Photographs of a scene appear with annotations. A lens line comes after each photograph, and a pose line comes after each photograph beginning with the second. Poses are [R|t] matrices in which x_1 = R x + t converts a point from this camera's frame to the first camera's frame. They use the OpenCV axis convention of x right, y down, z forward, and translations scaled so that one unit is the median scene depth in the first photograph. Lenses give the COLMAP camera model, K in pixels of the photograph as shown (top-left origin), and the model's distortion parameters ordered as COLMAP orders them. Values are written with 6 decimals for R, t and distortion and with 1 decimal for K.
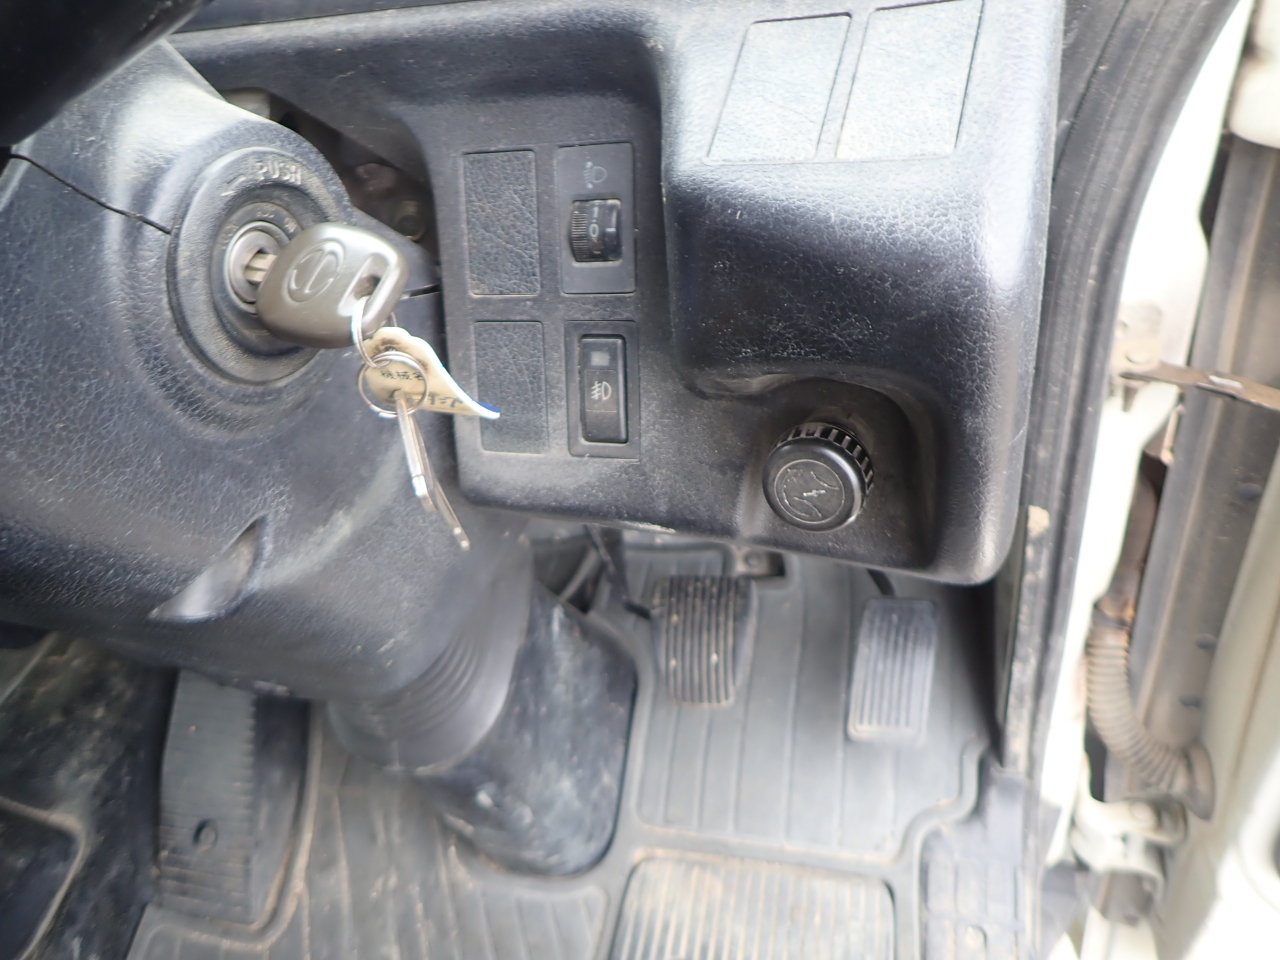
lens RADIAL K [[914.8, 0, 639.7], [0, 914.8, 475.3], [0, 0, 1]] dist [0.001443, -0.018658]
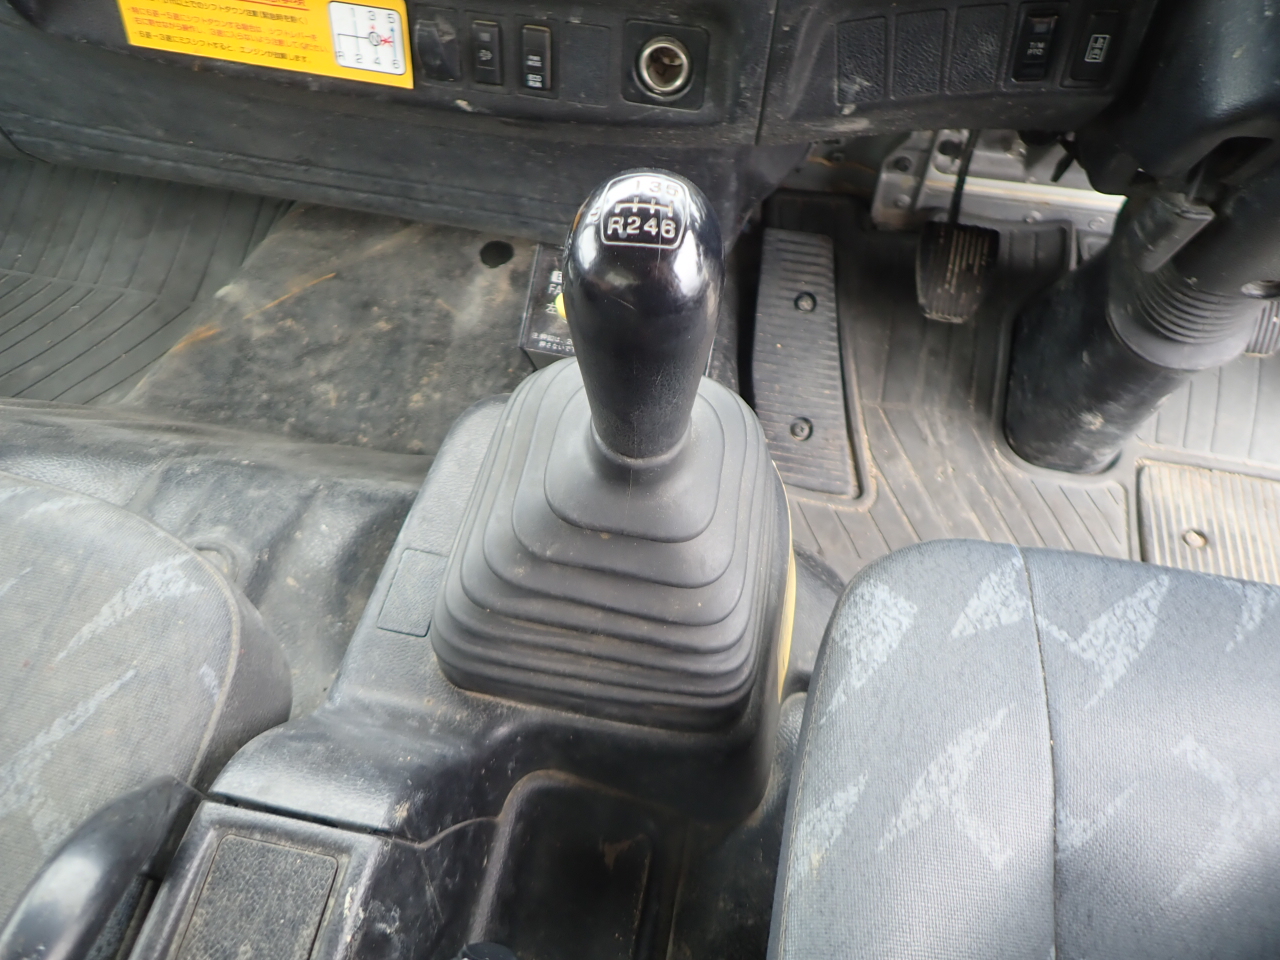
lens RADIAL K [[914.8, 0, 638.0], [0, 914.8, 475.8], [0, 0, 1]] dist [0.001443, -0.018658]
pose [[0.986883, 0.068111, 0.146366, -0.956354], [-0.109520, 0.948566, 0.297032, 0.112416], [-0.118607, -0.309166, 0.943583, -0.210044]]
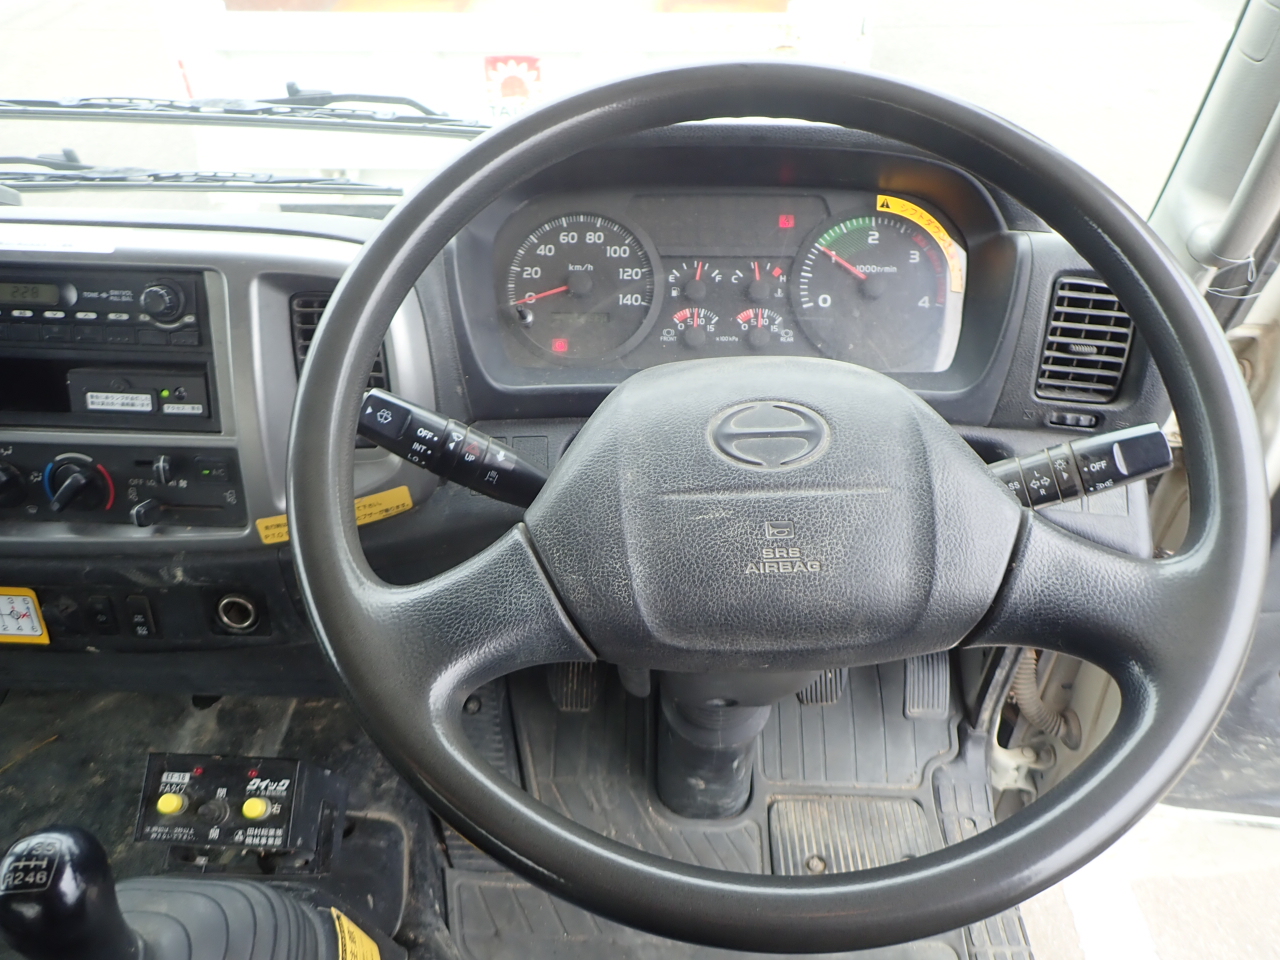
lens RADIAL K [[914.8, 0, 625.3], [0, 914.8, 504.2], [0, 0, 1]] dist [0.001443, -0.018658]
pose [[0.969162, -0.010342, 0.246208, -0.655576], [0.007187, 0.999880, 0.013709, -0.135514], [-0.246320, -0.011517, 0.969120, -0.512837]]
